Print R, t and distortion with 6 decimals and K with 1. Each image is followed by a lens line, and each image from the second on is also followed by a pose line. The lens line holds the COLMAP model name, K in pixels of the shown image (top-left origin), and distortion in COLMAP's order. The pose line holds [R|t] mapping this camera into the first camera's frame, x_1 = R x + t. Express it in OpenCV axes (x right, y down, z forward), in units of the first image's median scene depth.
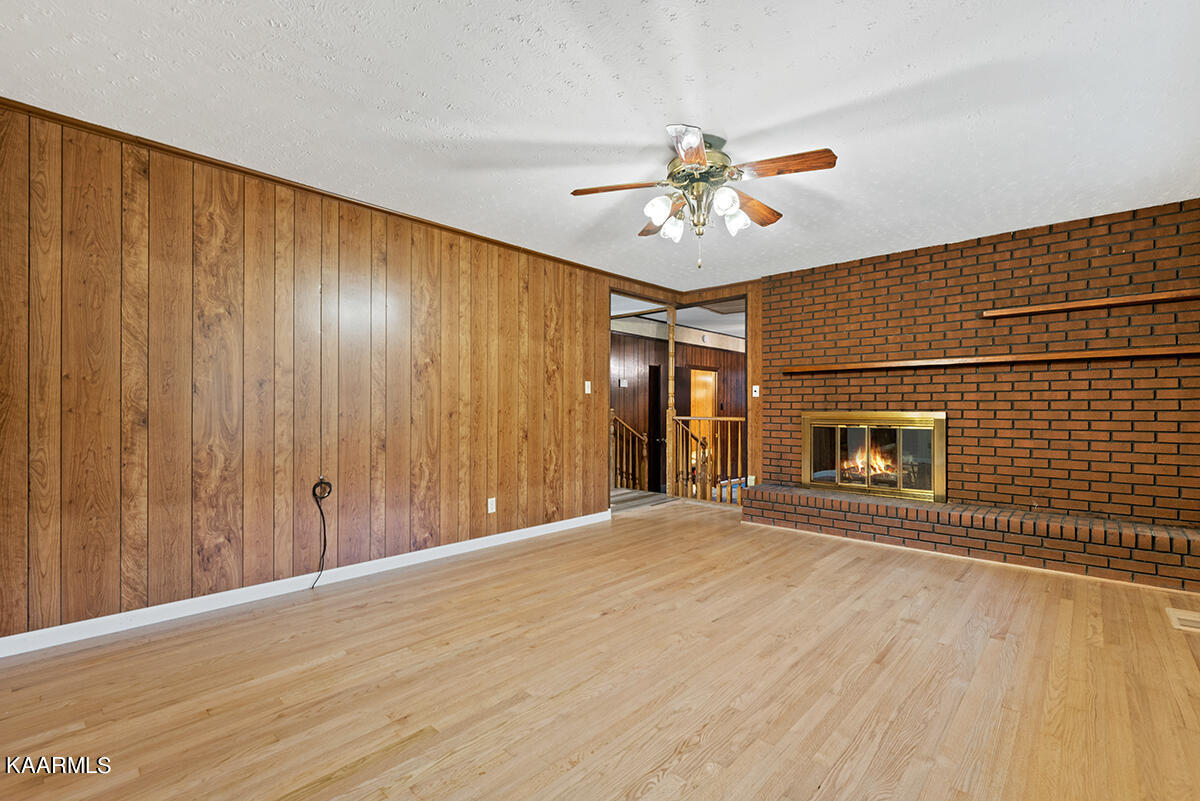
lens RADIAL K [[526.3, 0, 602.1], [0, 526.3, 402.6], [0, 0, 1]] dist [-0.009561, 0.000111]
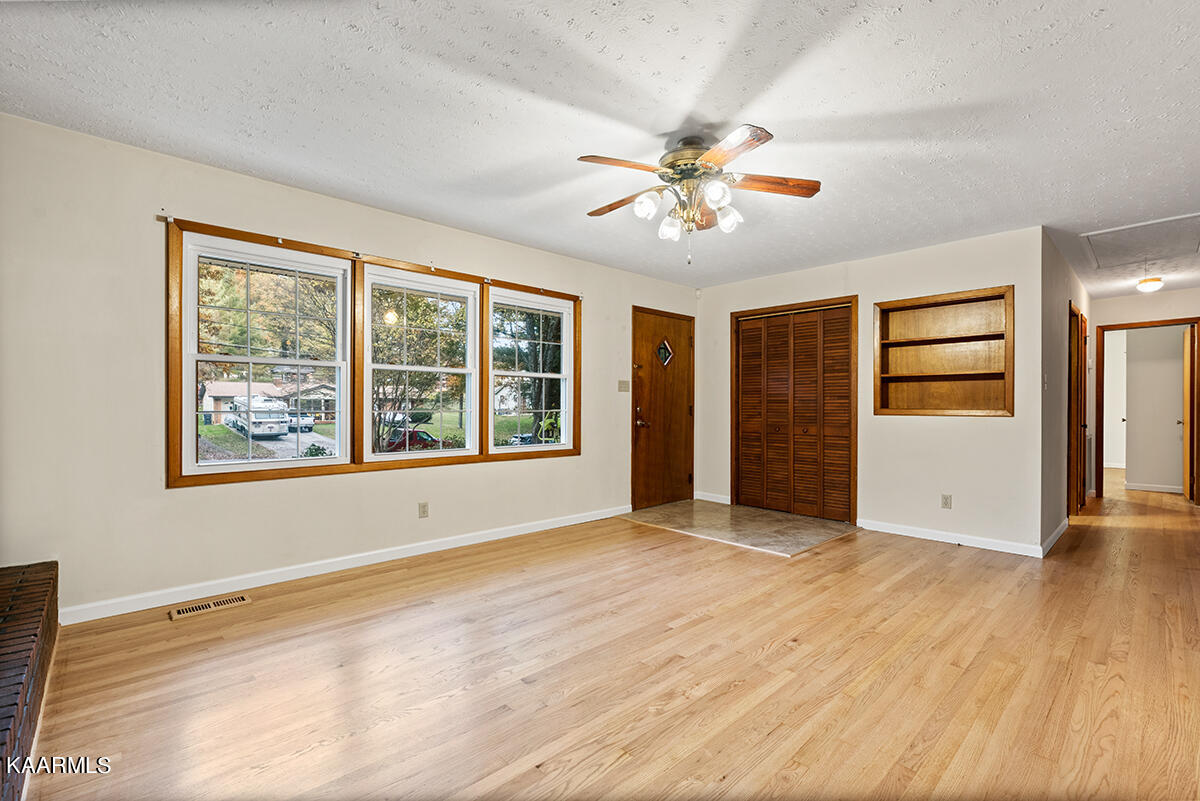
lens RADIAL K [[526.3, 0, 595.6], [0, 526.3, 409.0], [0, 0, 1]] dist [-0.009561, 0.000111]
pose [[-0.997164, -0.003053, 0.075202, 0.196415], [-0.003587, 0.999969, -0.006967, 0.019330], [-0.075178, -0.007217, -0.997144, 1.386744]]
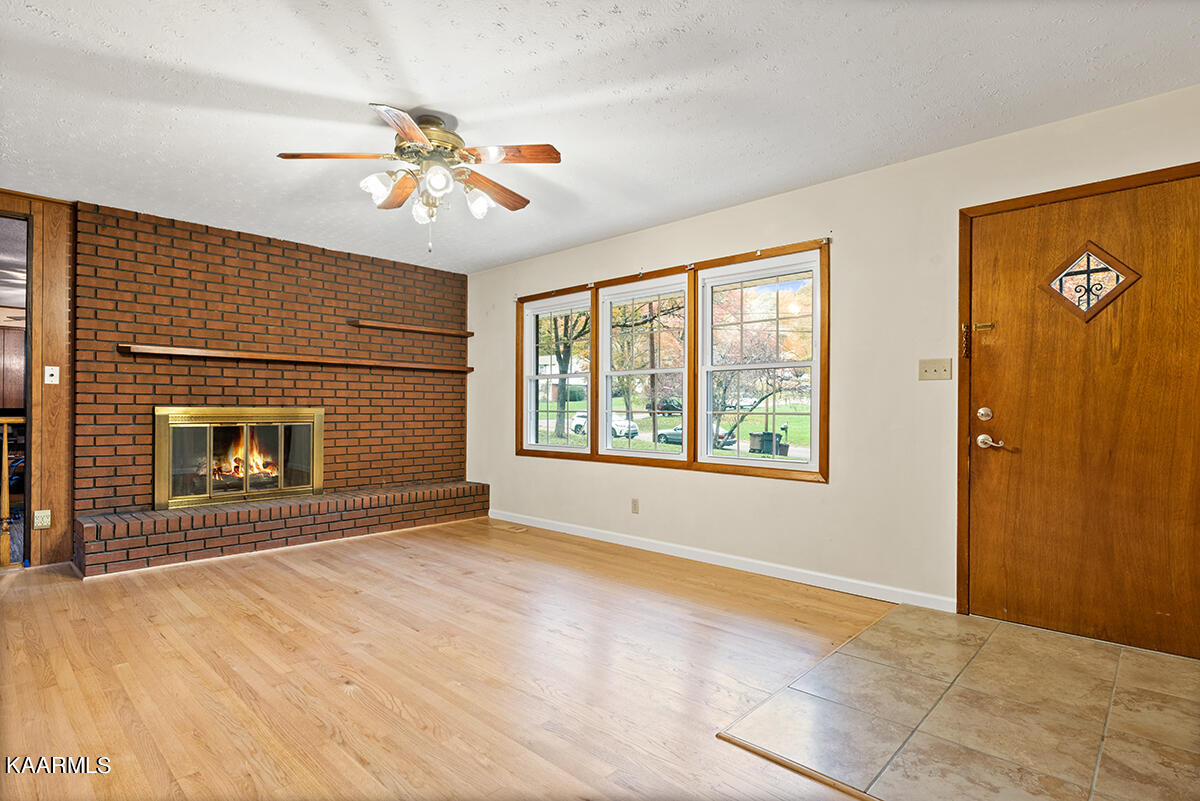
lens RADIAL K [[607.6, 0, 598.8], [0, 607.6, 401.3], [0, 0, 1]] dist [0.003706, -0.000628]
pose [[0.015297, 0.011197, 0.999820, -0.615992], [-0.015569, 0.999819, -0.010959, 0.010755], [-0.999762, -0.015399, 0.015468, 0.472601]]
